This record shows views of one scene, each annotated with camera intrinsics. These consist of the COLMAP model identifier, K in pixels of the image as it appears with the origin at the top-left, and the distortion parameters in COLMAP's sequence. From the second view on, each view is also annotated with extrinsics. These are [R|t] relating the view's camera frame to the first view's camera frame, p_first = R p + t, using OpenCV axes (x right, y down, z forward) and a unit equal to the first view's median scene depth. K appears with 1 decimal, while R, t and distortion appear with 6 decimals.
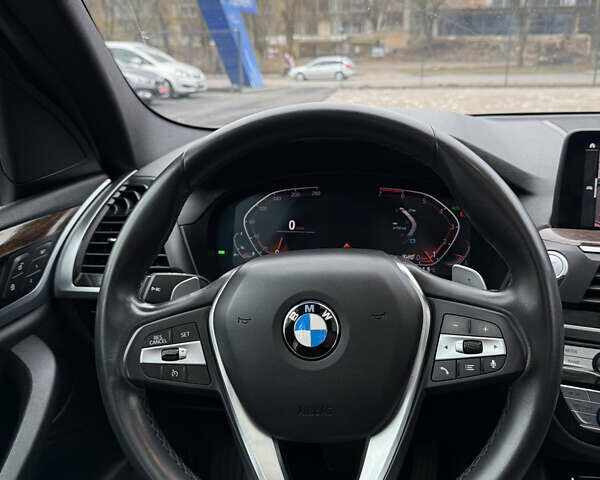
lens RADIAL K [[576.1, 0, 303.0], [0, 576.1, 240.0], [0, 0, 1]] dist [0.008977, 0.000000]
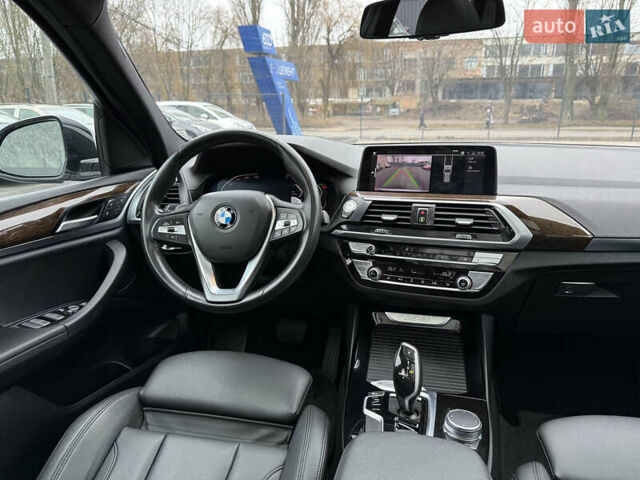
lens RADIAL K [[455.0, 0, 317.5], [0, 455.0, 242.4], [0, 0, 1]] dist [0.040487, -0.054229]
pose [[0.999186, 0.021738, -0.033971, 0.328850], [-0.022885, 0.999169, -0.033738, 0.219302], [0.033209, 0.034488, 0.998853, -0.654946]]
